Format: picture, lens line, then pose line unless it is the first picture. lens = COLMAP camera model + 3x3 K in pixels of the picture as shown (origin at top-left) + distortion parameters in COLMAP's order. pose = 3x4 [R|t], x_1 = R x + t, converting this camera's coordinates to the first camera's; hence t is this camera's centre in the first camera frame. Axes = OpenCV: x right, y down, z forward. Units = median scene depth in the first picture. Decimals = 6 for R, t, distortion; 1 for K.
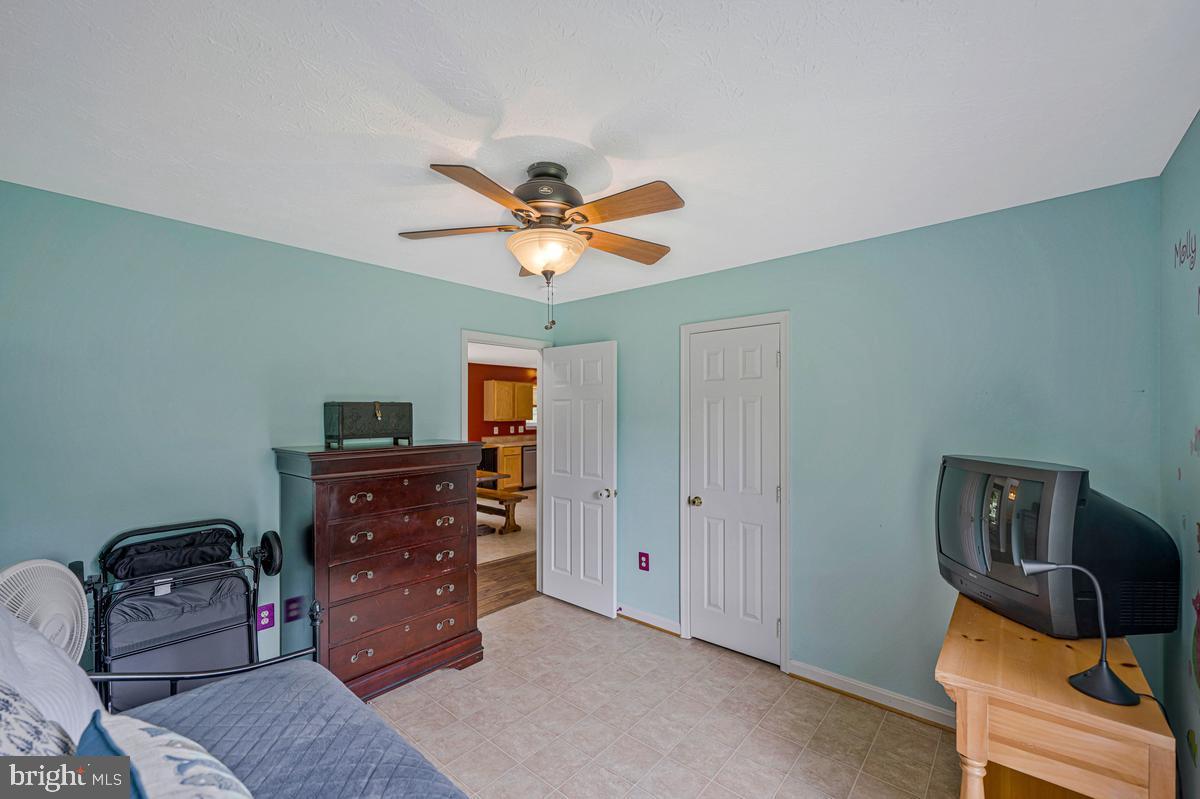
lens RADIAL K [[487.1, 0, 599.8], [0, 487.1, 410.3], [0, 0, 1]] dist [-0.000260, -0.000039]
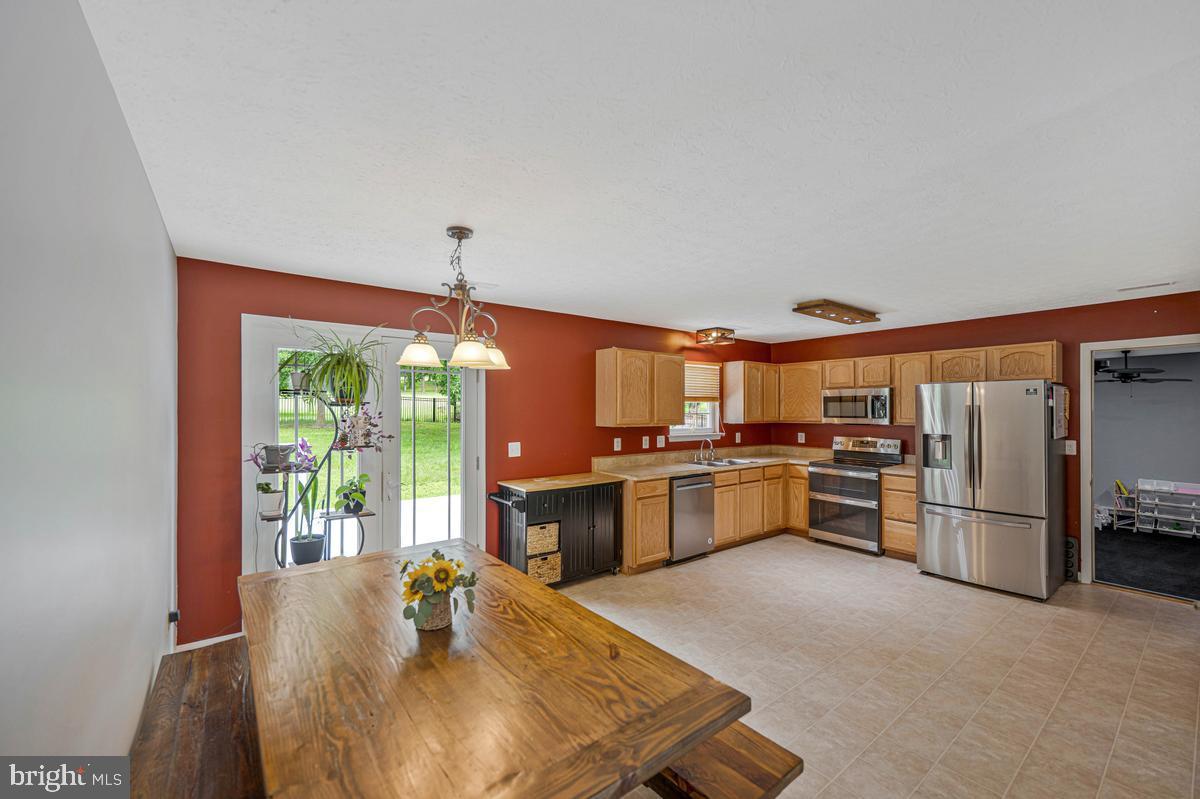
lens RADIAL K [[476.3, 0, 598.0], [0, 476.3, 409.0], [0, 0, 1]] dist [0.000851, 0.000079]
pose [[0.979159, 0.001625, -0.203089, -0.128470], [-0.001776, 0.999998, -0.000561, 0.003116], [0.203088, 0.000910, 0.979160, 0.486988]]
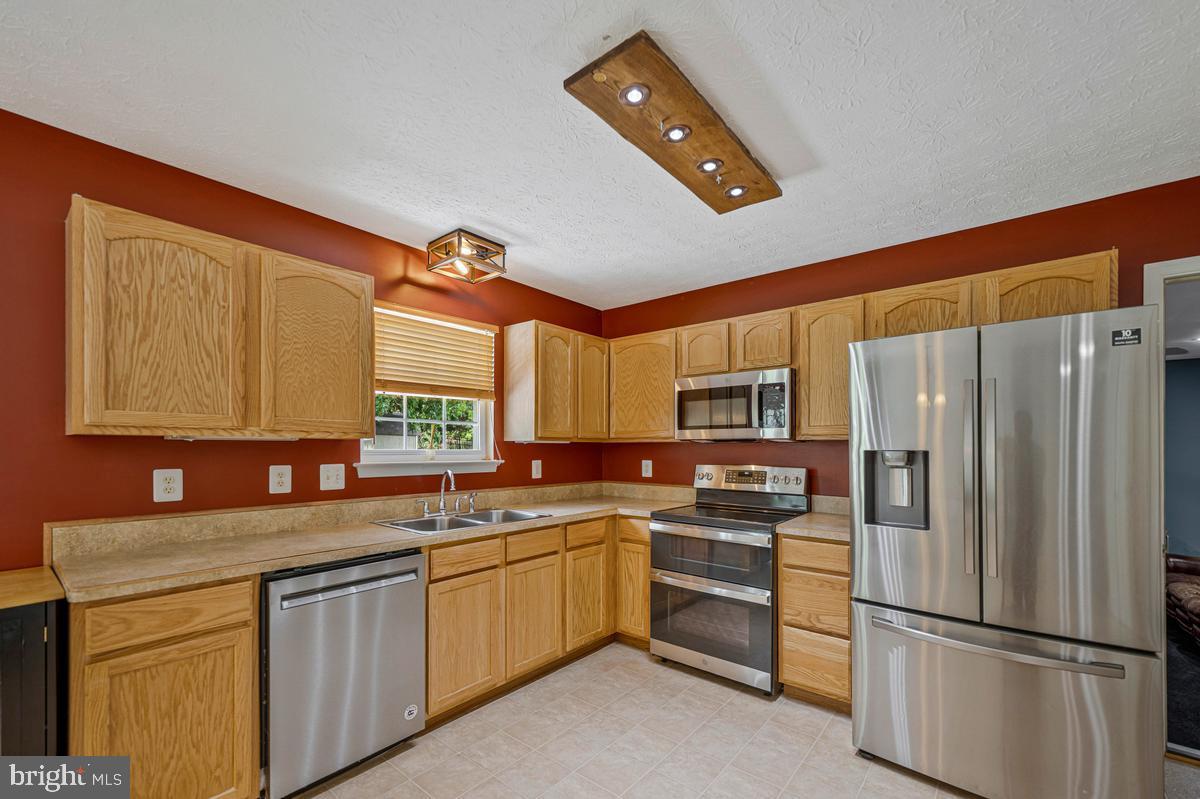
lens RADIAL K [[505.7, 0, 598.0], [0, 505.7, 446.5], [0, 0, 1]] dist [-0.001364, -0.000199]
pose [[0.999562, 0.003025, 0.029451, -0.039010], [-0.002980, 0.999994, -0.001566, 0.024972], [-0.029456, 0.001477, 0.999565, 0.780417]]
